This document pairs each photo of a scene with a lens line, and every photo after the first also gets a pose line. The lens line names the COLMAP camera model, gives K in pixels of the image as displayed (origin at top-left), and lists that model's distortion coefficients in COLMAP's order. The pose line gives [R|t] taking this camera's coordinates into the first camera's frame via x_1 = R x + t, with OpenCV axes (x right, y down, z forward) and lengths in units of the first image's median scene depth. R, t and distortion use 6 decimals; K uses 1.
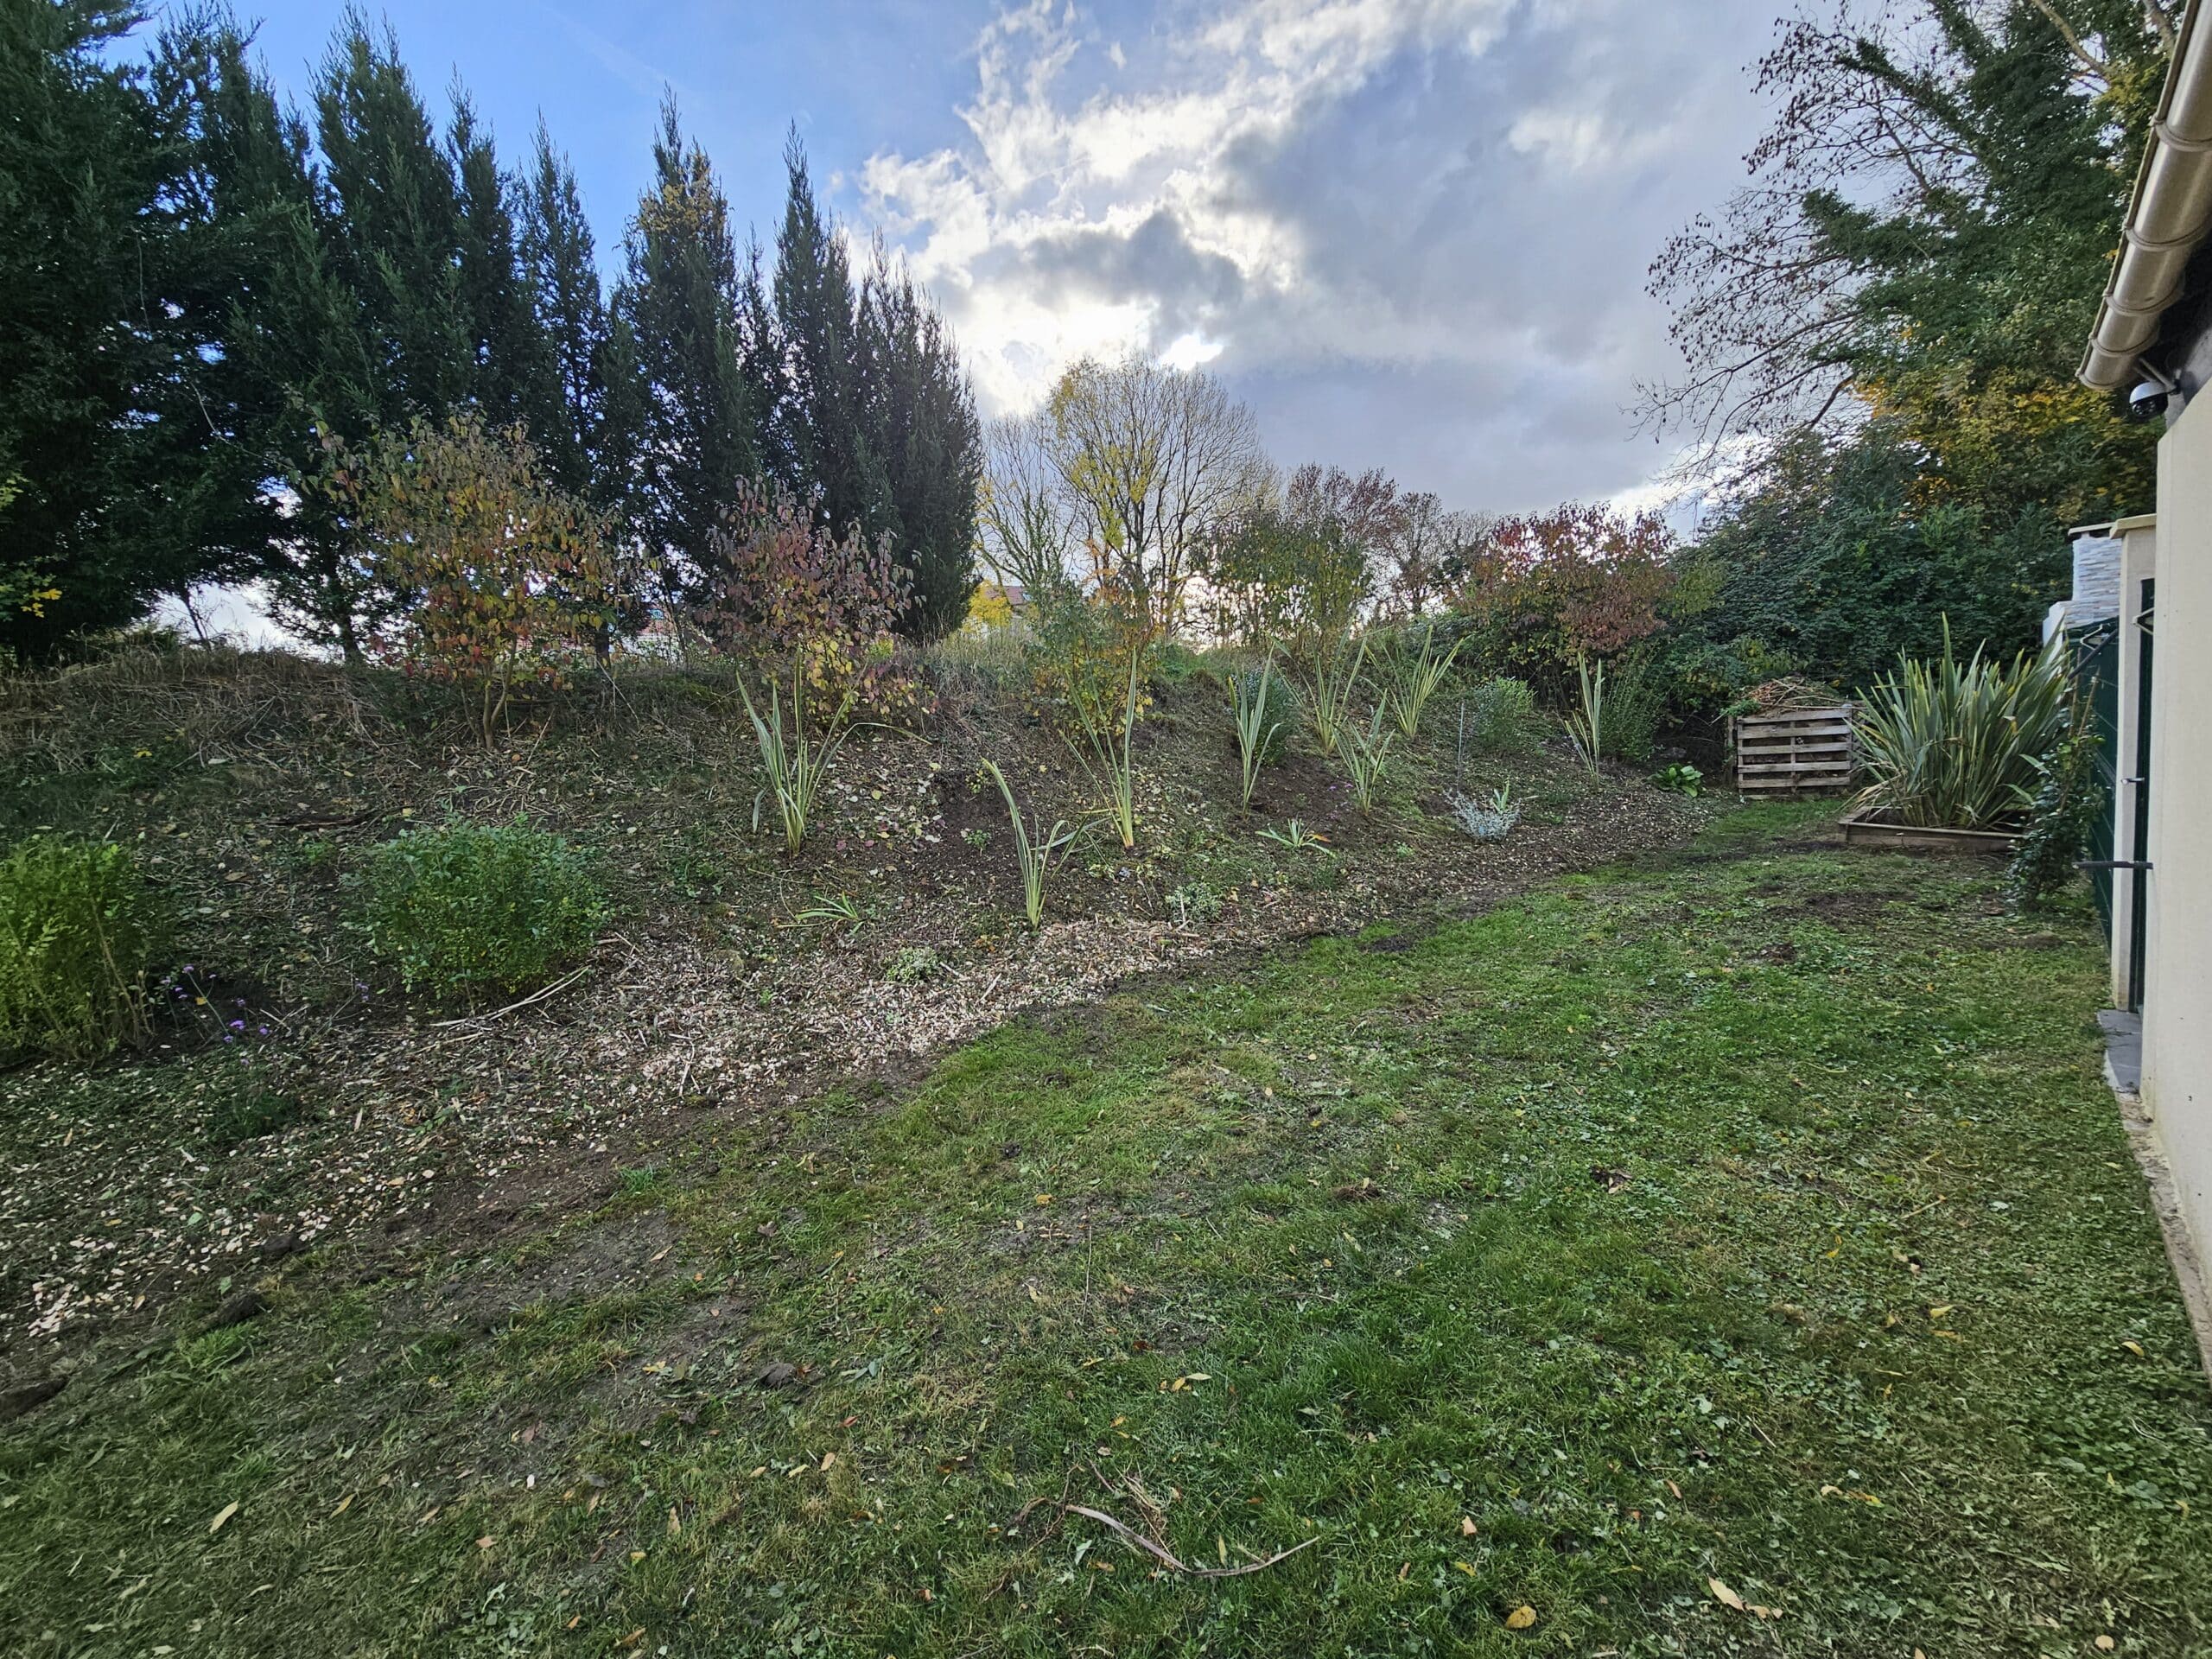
lens RADIAL K [[908.9, 0, 1108.2], [0, 908.9, 824.7], [0, 0, 1]] dist [-0.005875, 0.003147]
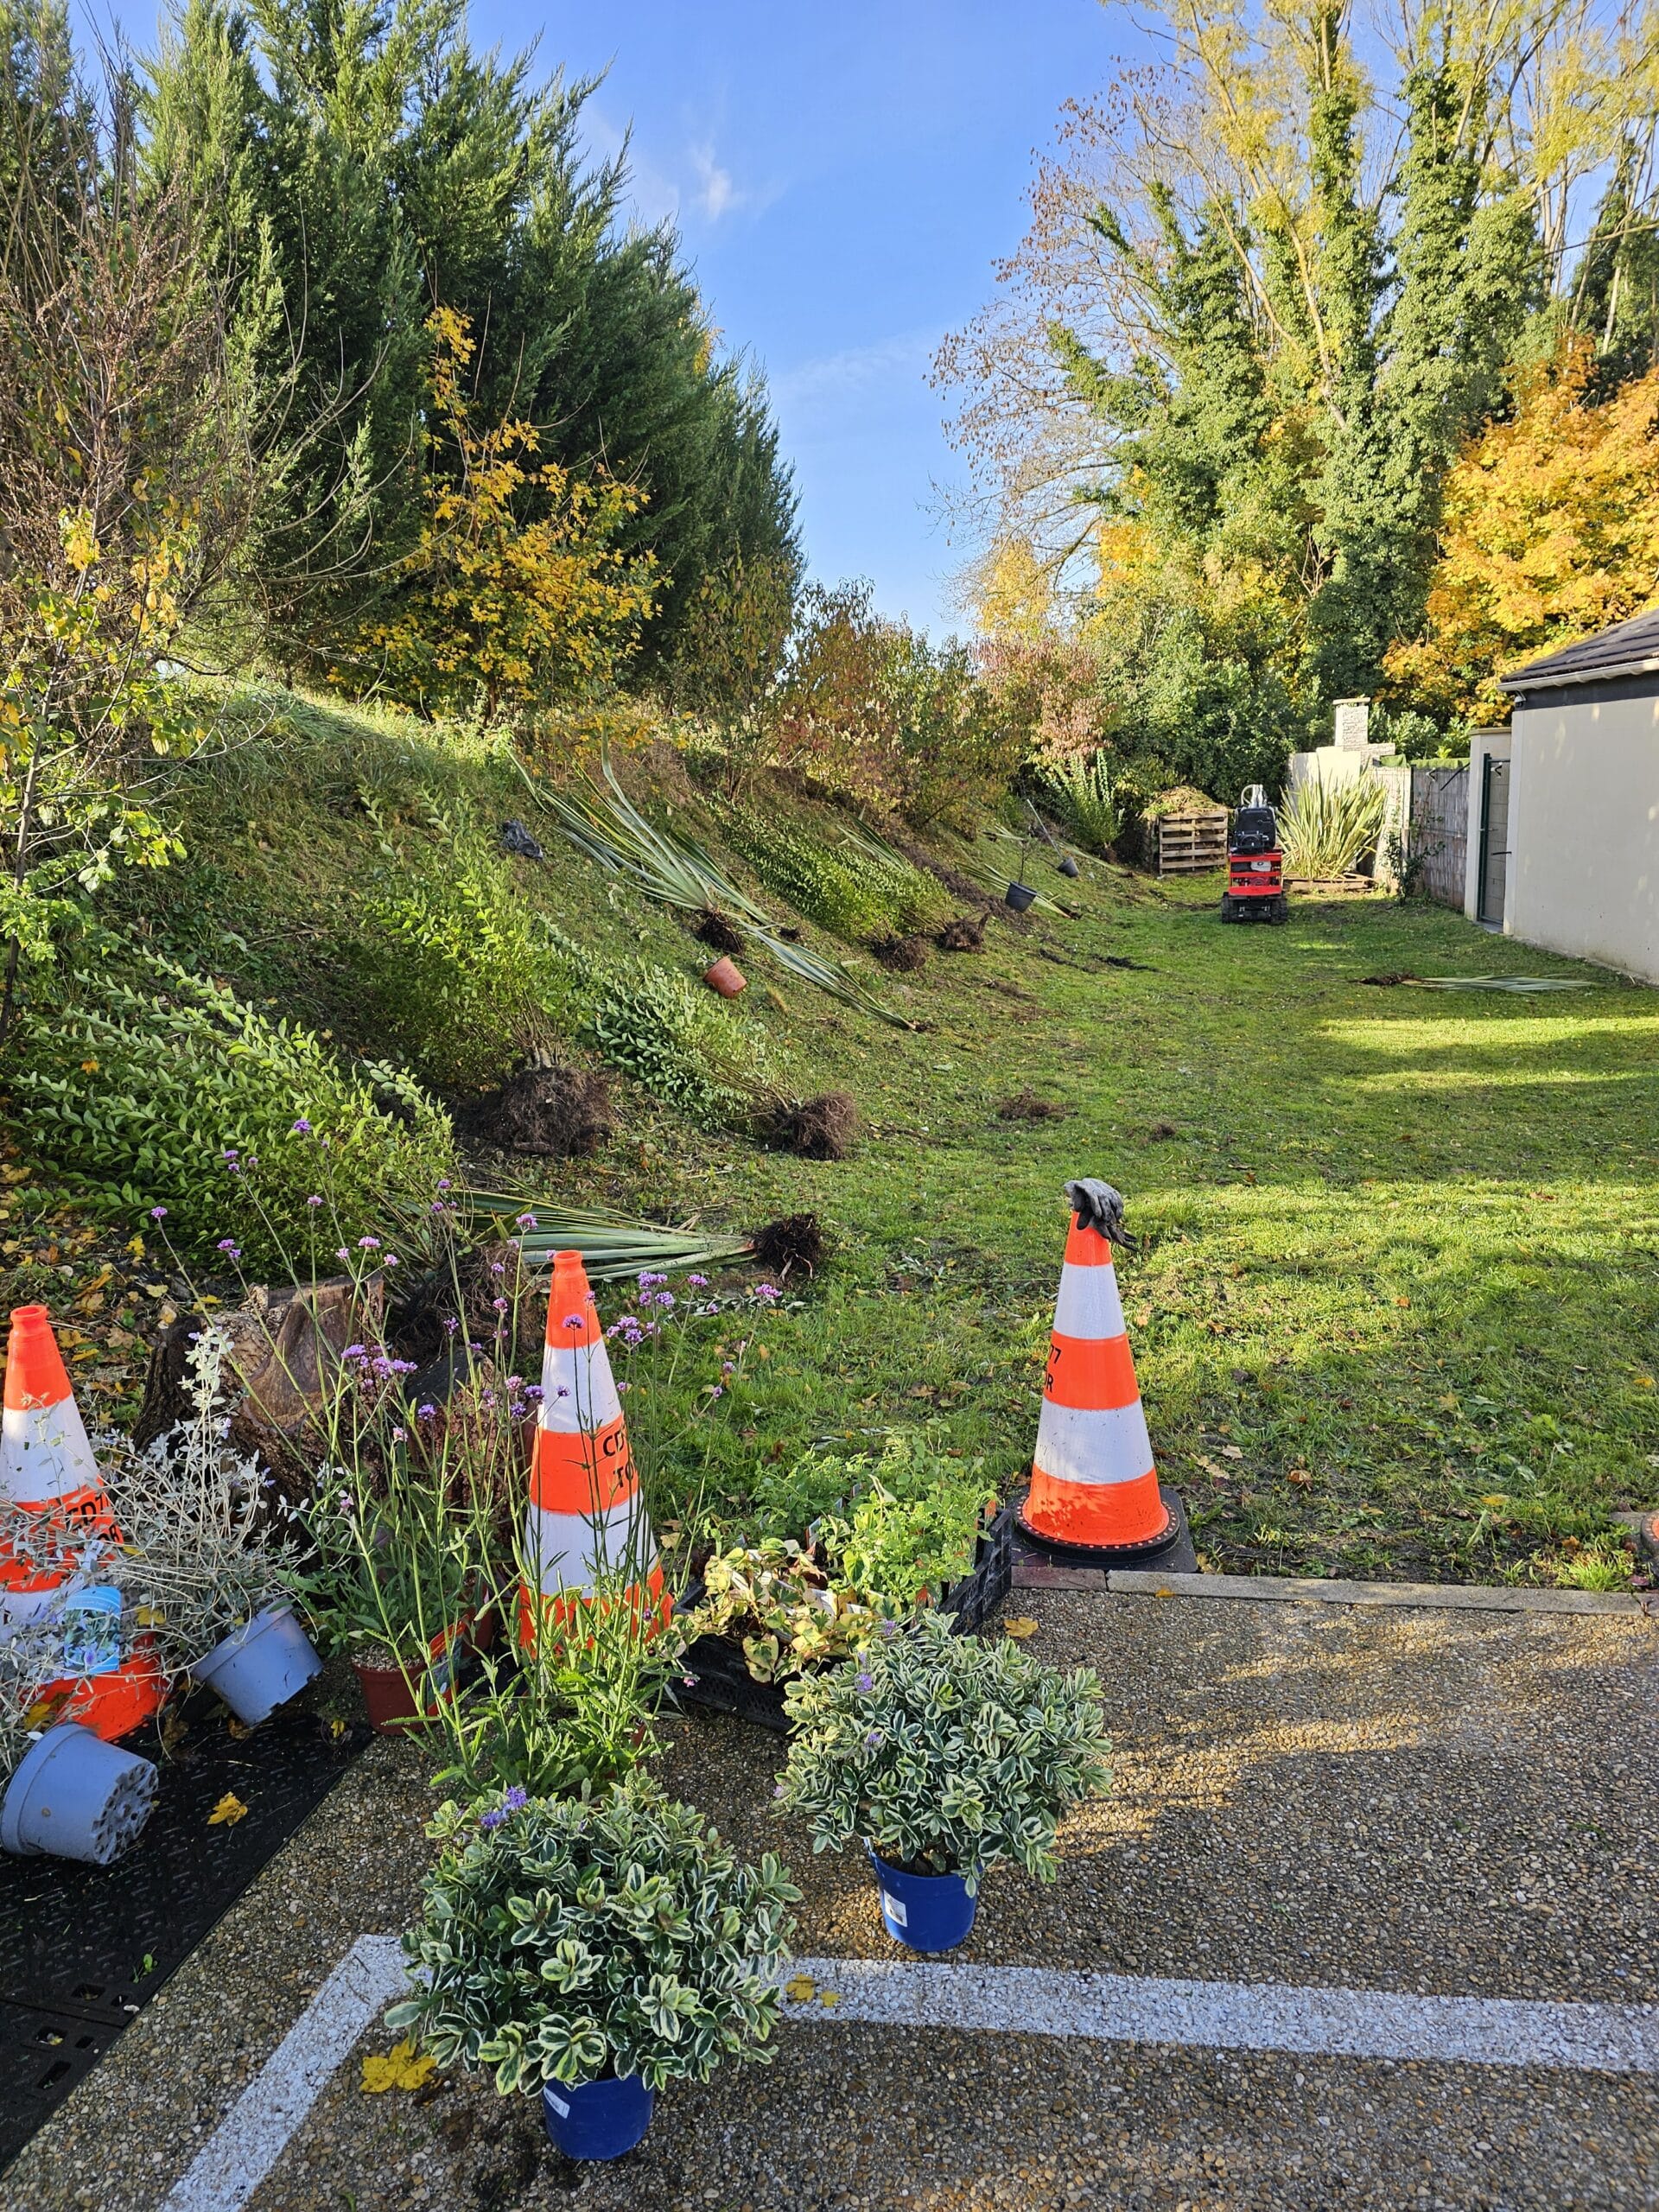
lens RADIAL K [[1486.8, 0, 812.7], [0, 1486.8, 1076.6], [0, 0, 1]] dist [0.054608, -0.048477]
pose [[0.796949, -0.074624, 0.599419, -1.073396], [0.047474, 0.997008, 0.061004, 0.108239], [-0.602178, -0.020161, 0.798107, -0.466049]]
